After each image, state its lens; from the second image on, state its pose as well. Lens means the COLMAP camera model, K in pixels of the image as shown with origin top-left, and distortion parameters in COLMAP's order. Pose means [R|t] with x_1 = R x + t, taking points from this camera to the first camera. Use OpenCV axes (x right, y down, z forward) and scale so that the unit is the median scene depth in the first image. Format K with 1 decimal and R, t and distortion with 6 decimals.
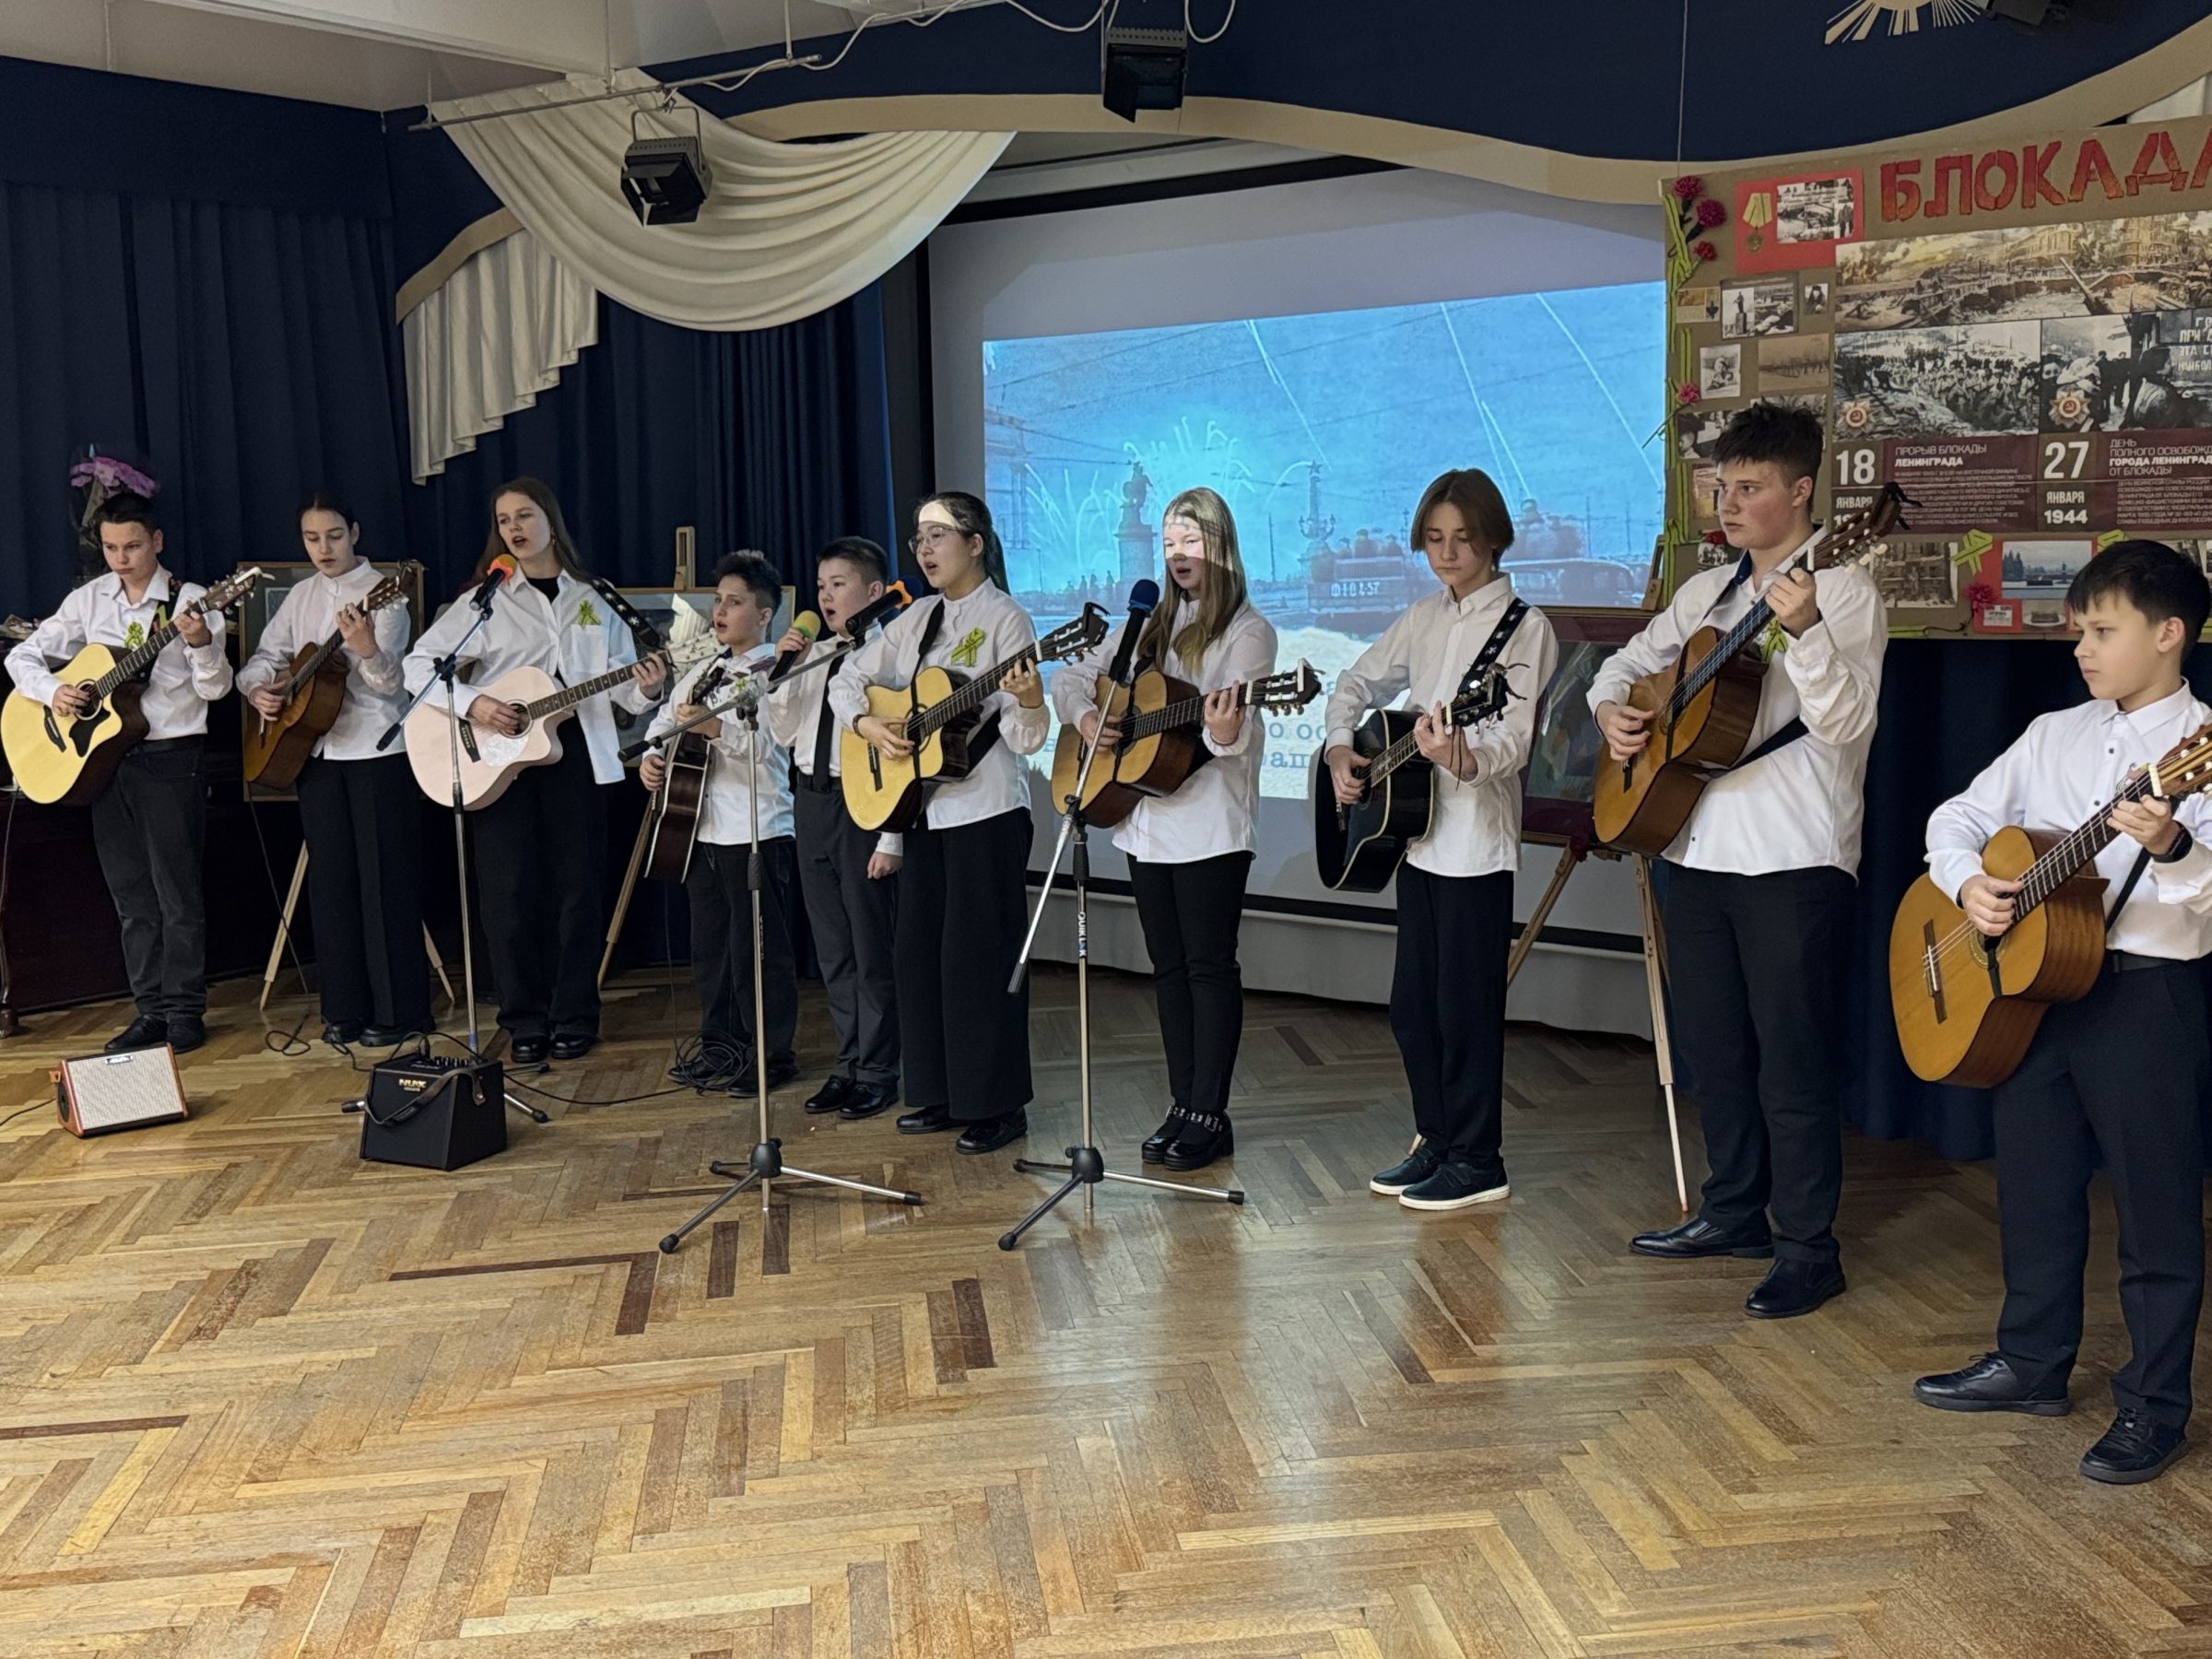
lens RADIAL K [[2224.7, 0, 1106.0], [0, 2224.7, 829.5], [0, 0, 1]] dist [0.115776, -0.236113]
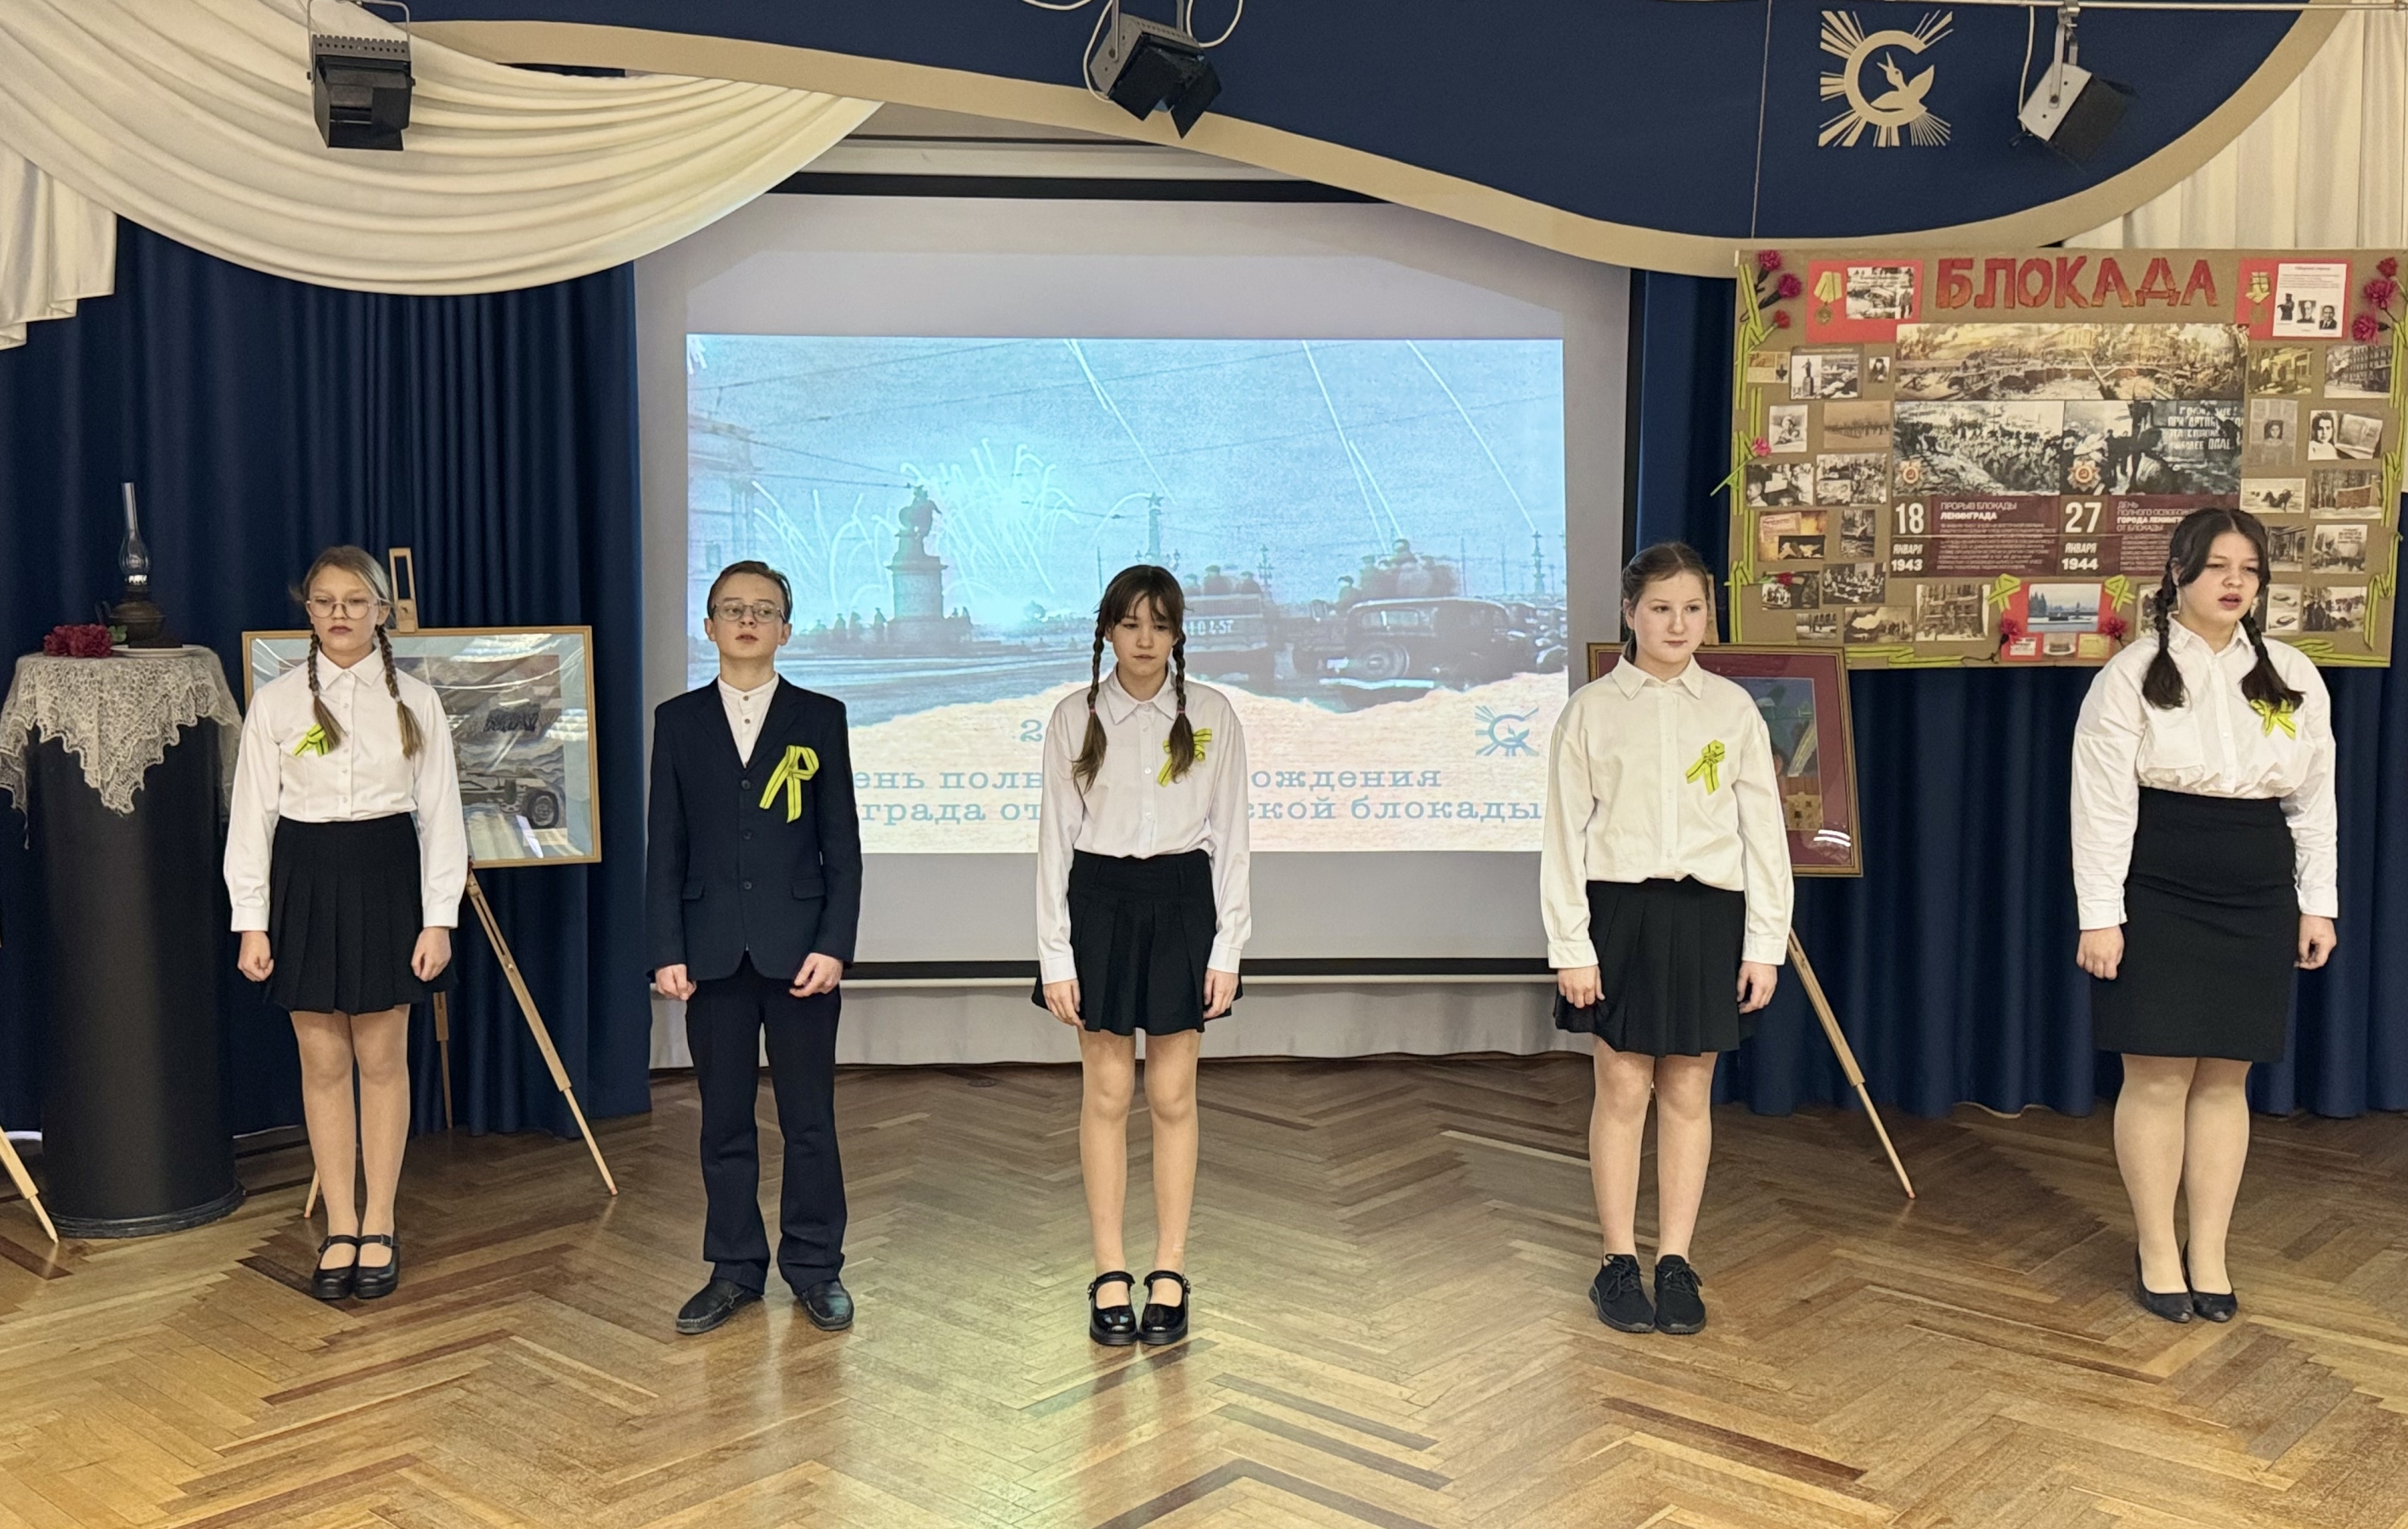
lens RADIAL K [[2269.8, 0, 1211.1], [0, 2269.8, 734.5], [0, 0, 1]] dist [0.175831, -0.386682]
pose [[0.761746, -0.035532, 0.646901, -0.709721], [0.074495, 0.996676, -0.032976, -0.040582], [-0.643579, 0.073310, 0.761861, 0.354730]]
